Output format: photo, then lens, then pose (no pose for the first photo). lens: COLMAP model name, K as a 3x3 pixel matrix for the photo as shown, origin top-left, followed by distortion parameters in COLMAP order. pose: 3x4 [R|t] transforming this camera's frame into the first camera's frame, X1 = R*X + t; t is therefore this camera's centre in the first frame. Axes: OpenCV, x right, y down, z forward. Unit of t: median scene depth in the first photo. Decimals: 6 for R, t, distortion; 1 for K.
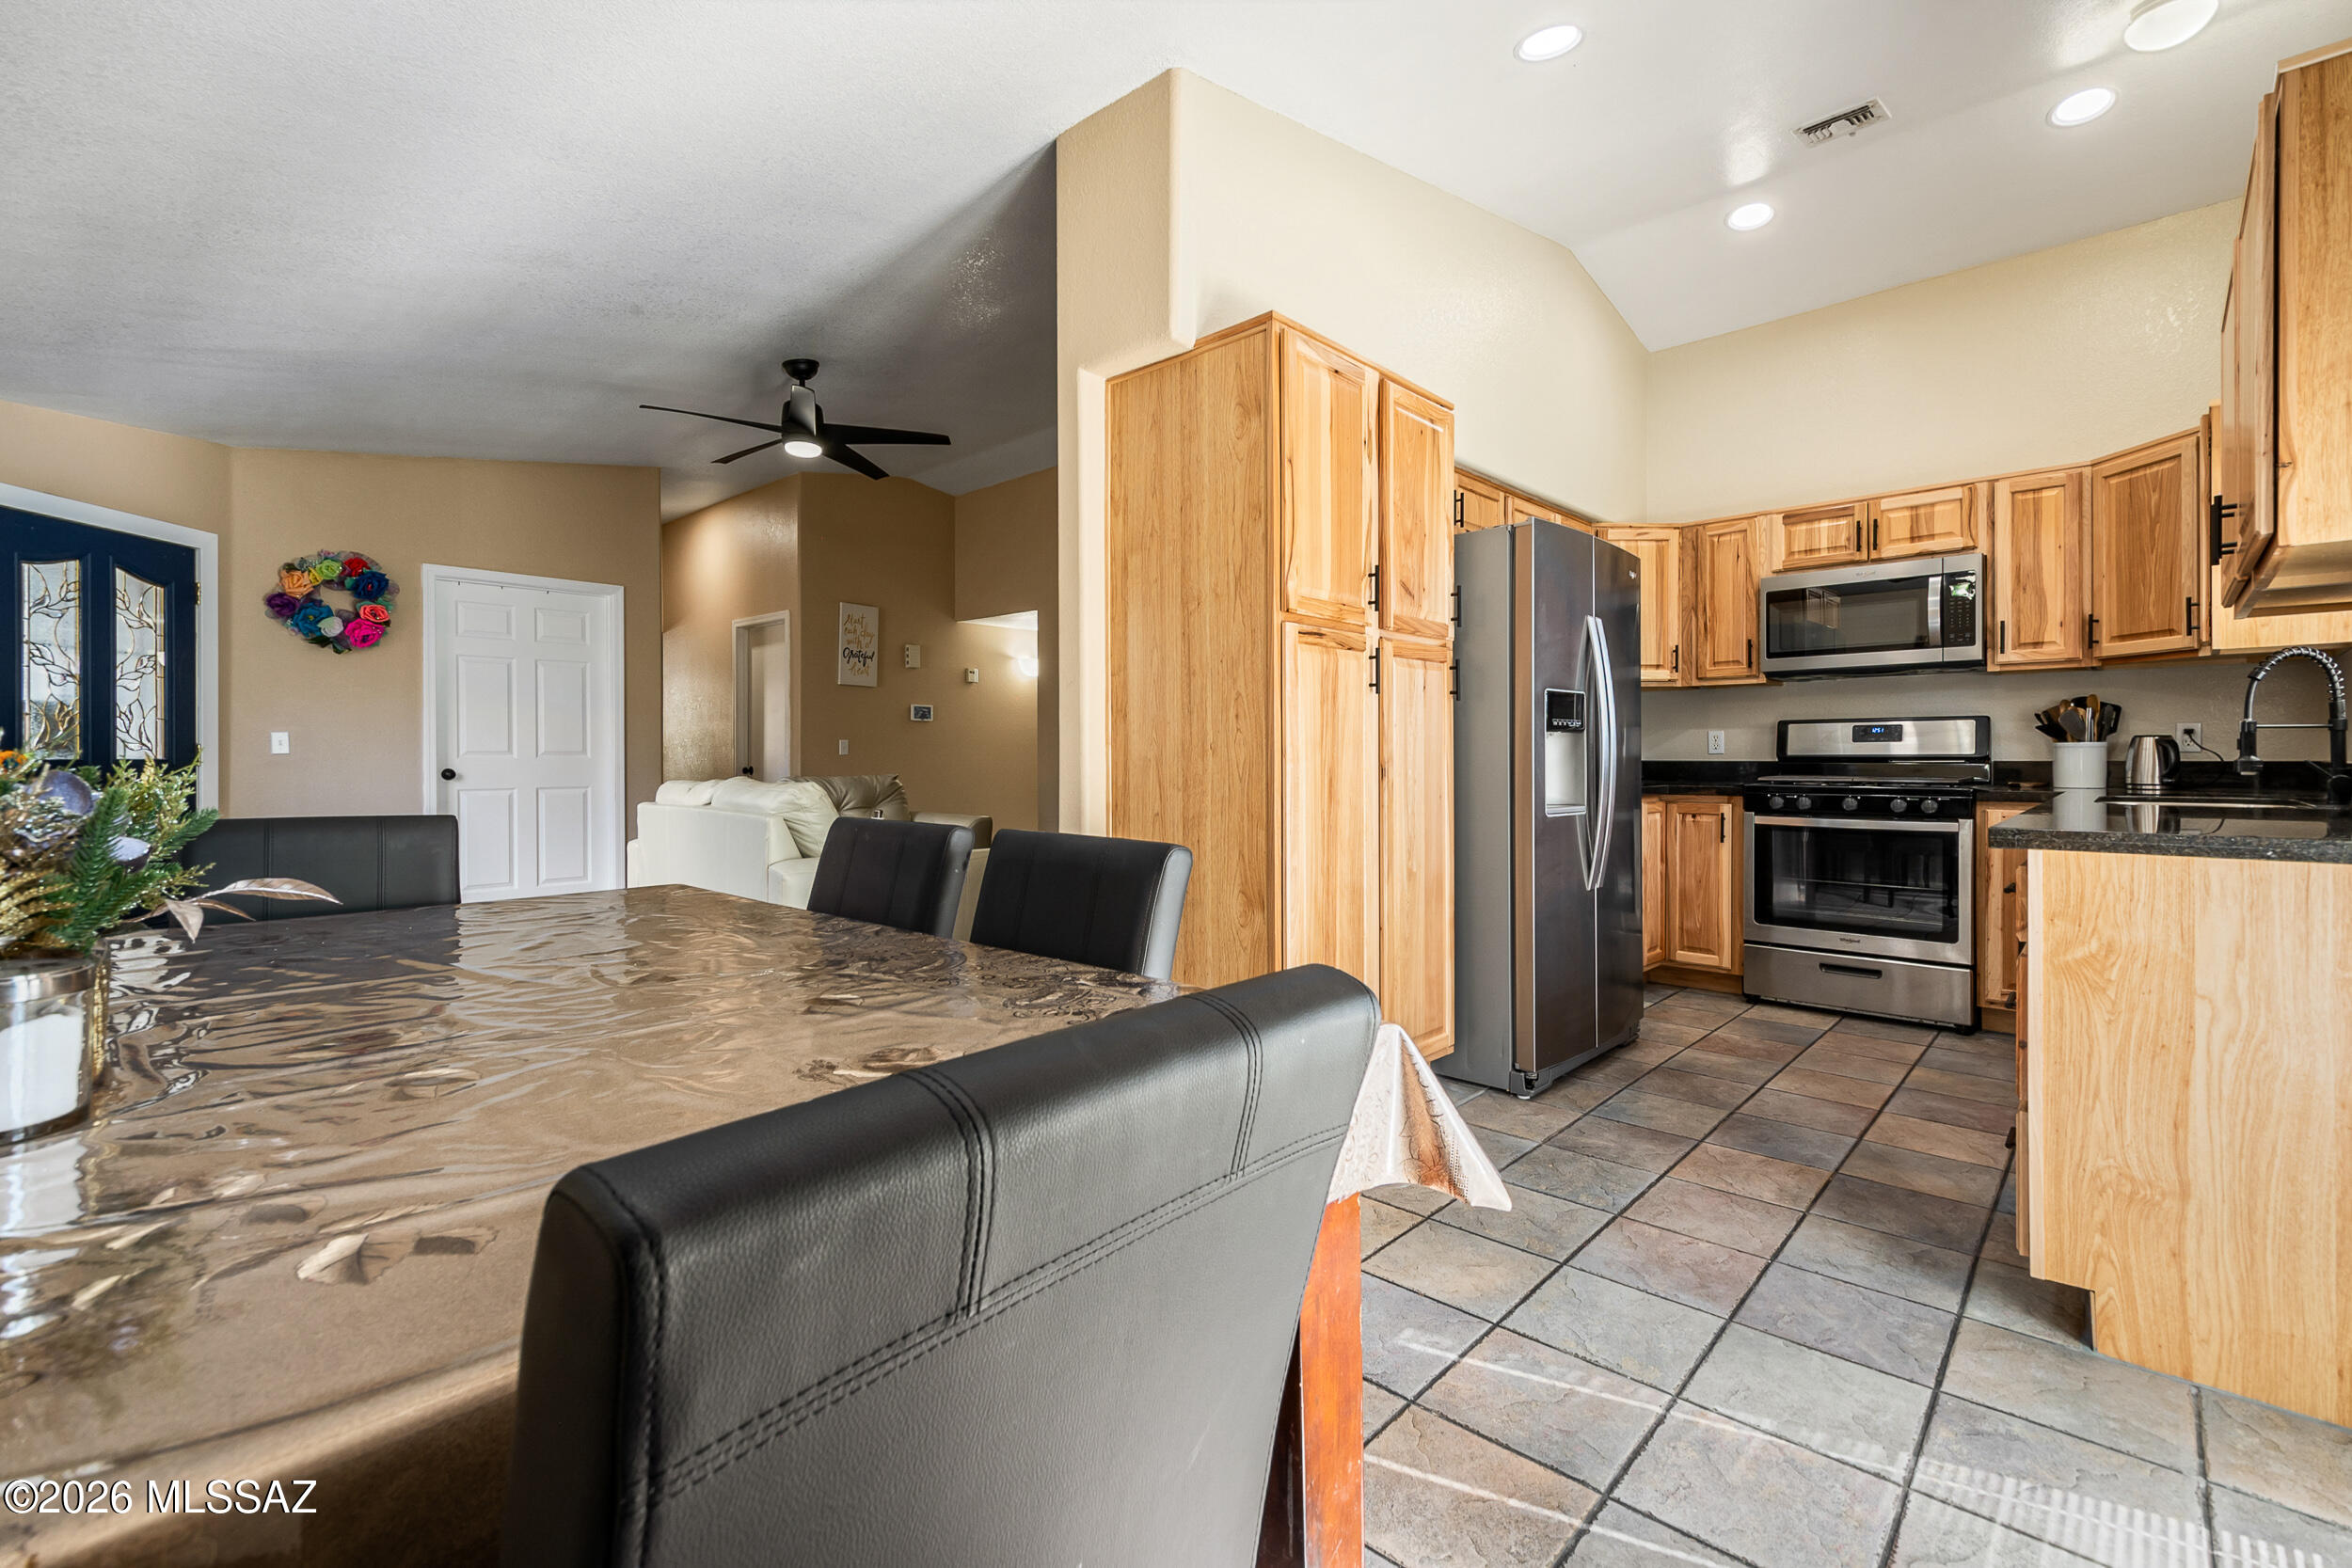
lens RADIAL K [[1038.8, 0, 1170.4], [0, 1038.8, 756.9], [0, 0, 1]] dist [0.002294, -0.000398]
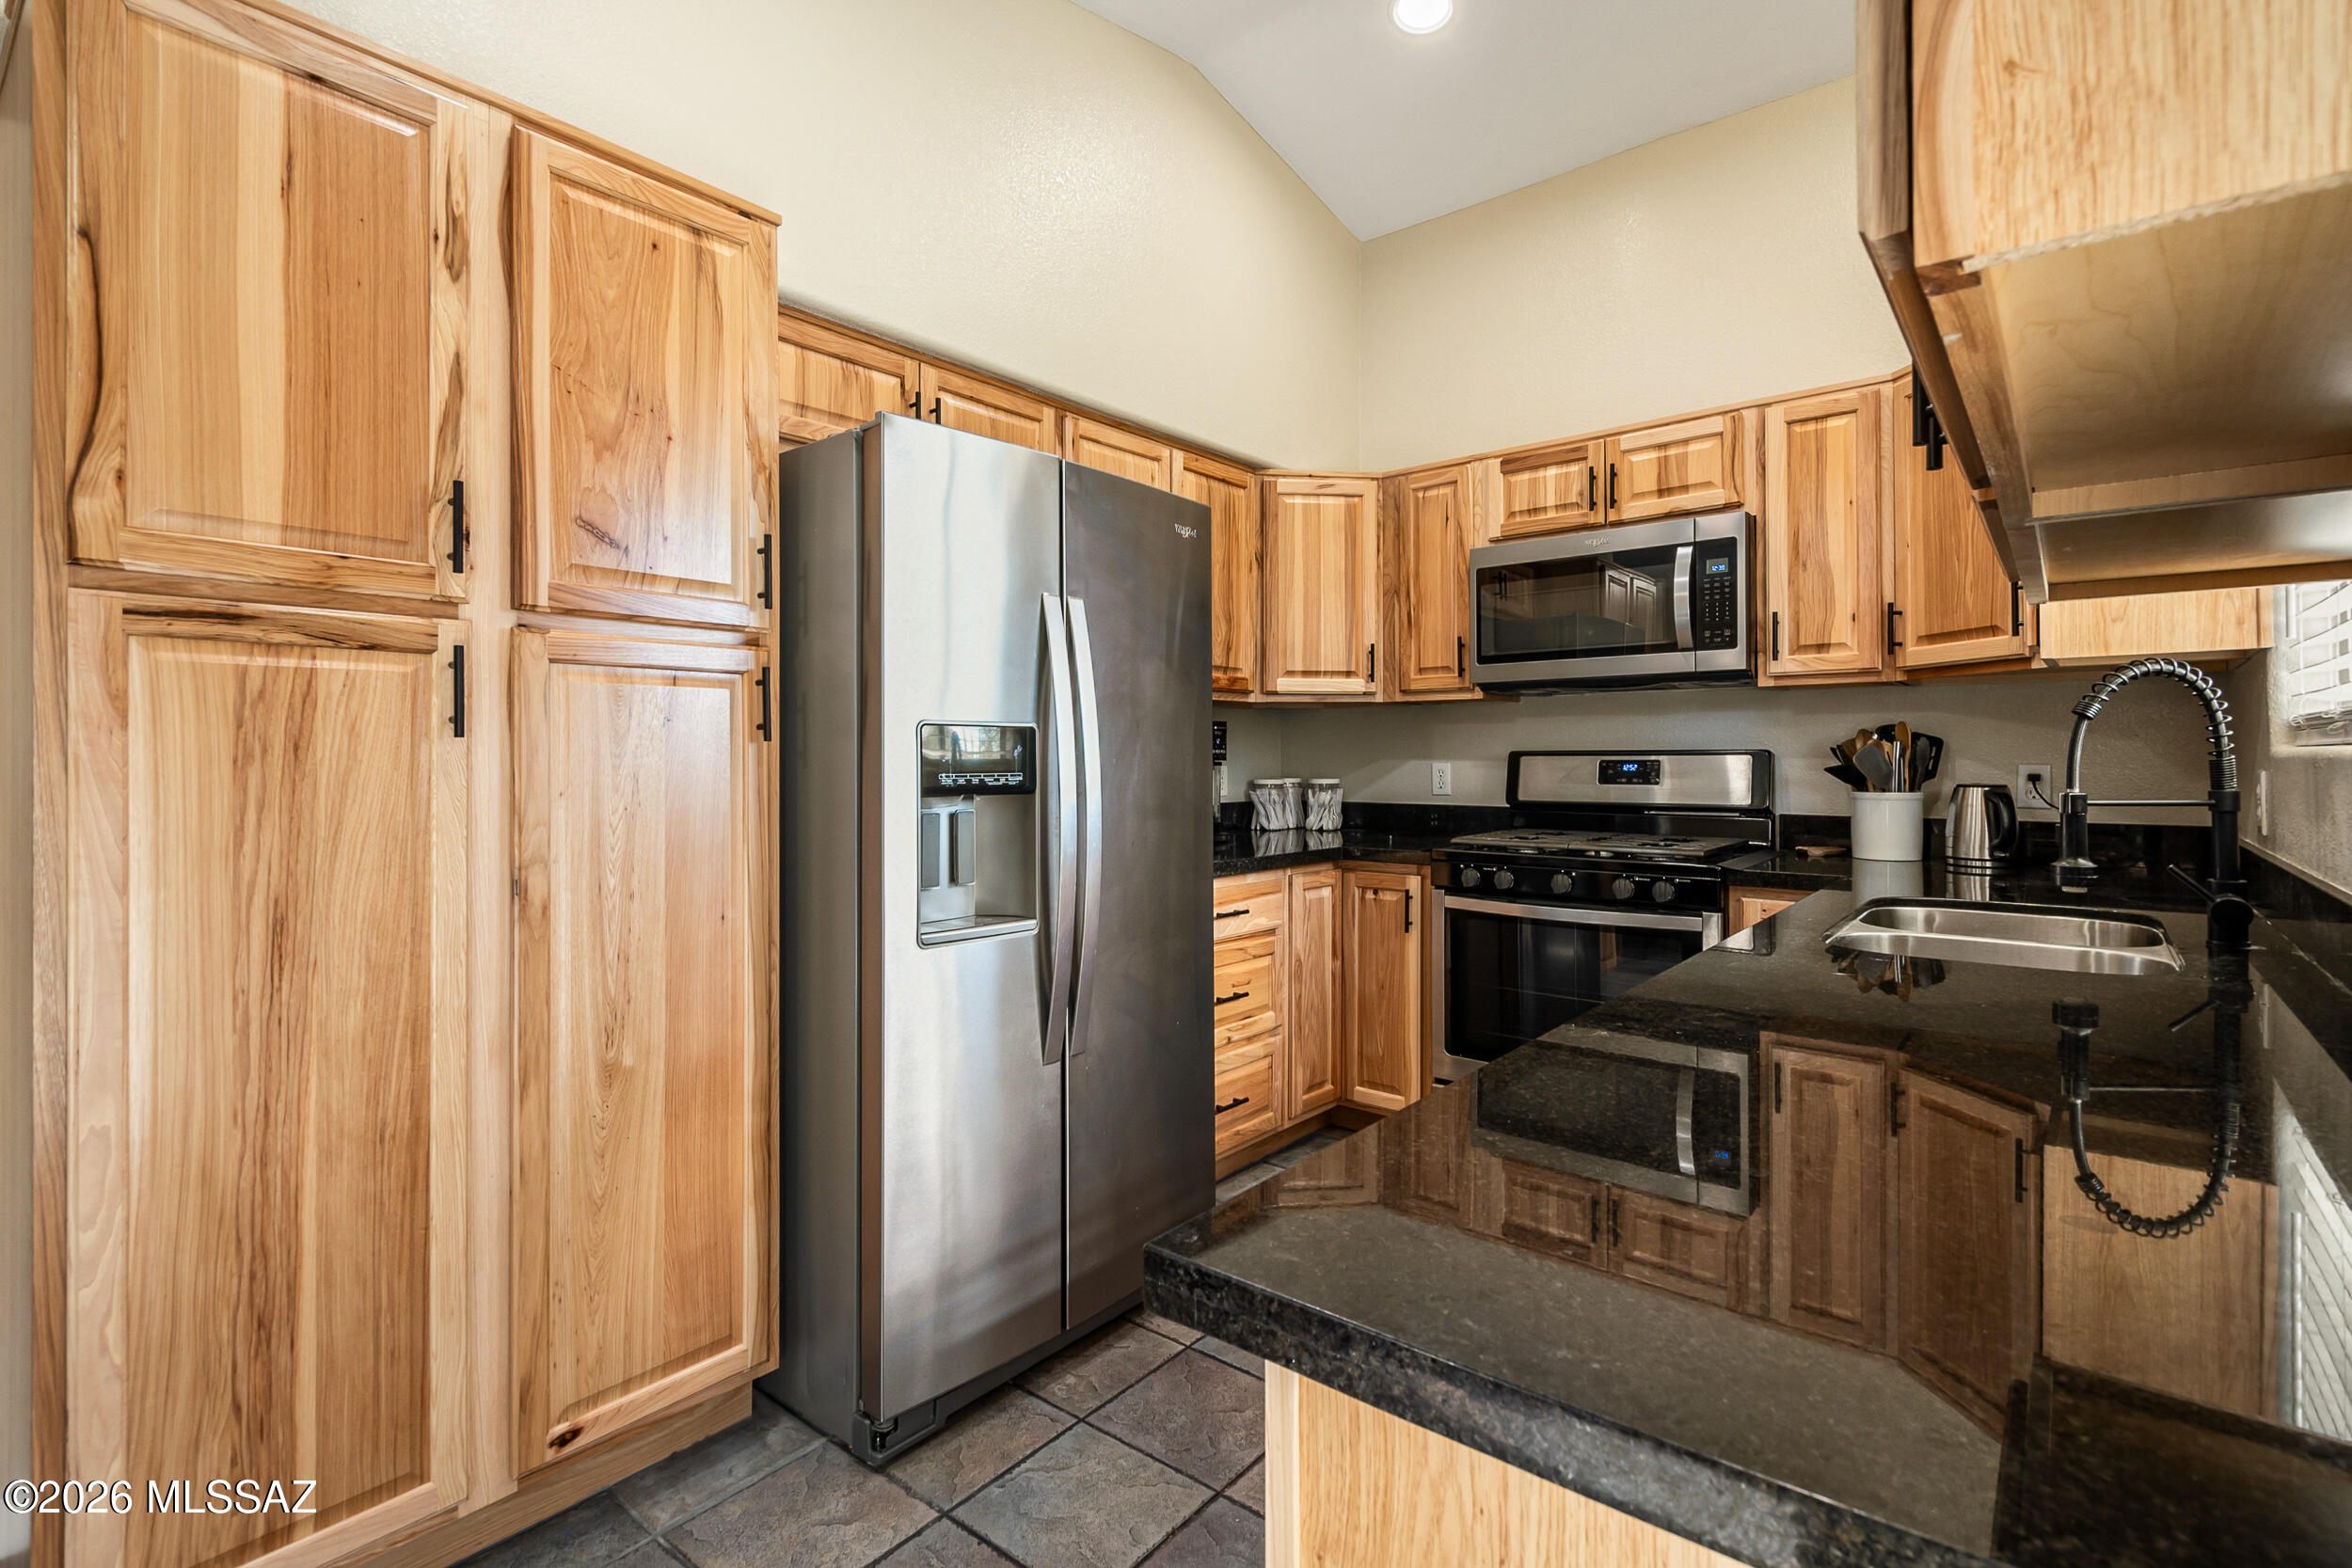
lens RADIAL K [[1118.9, 0, 1170.3], [0, 1118.9, 746.8], [0, 0, 1]] dist [0.019758, -0.011595]
pose [[0.997010, 0.001302, 0.077263, 0.350722], [-0.000483, 0.999943, -0.010621, -0.035382], [-0.077273, 0.010552, 0.996954, 0.302448]]
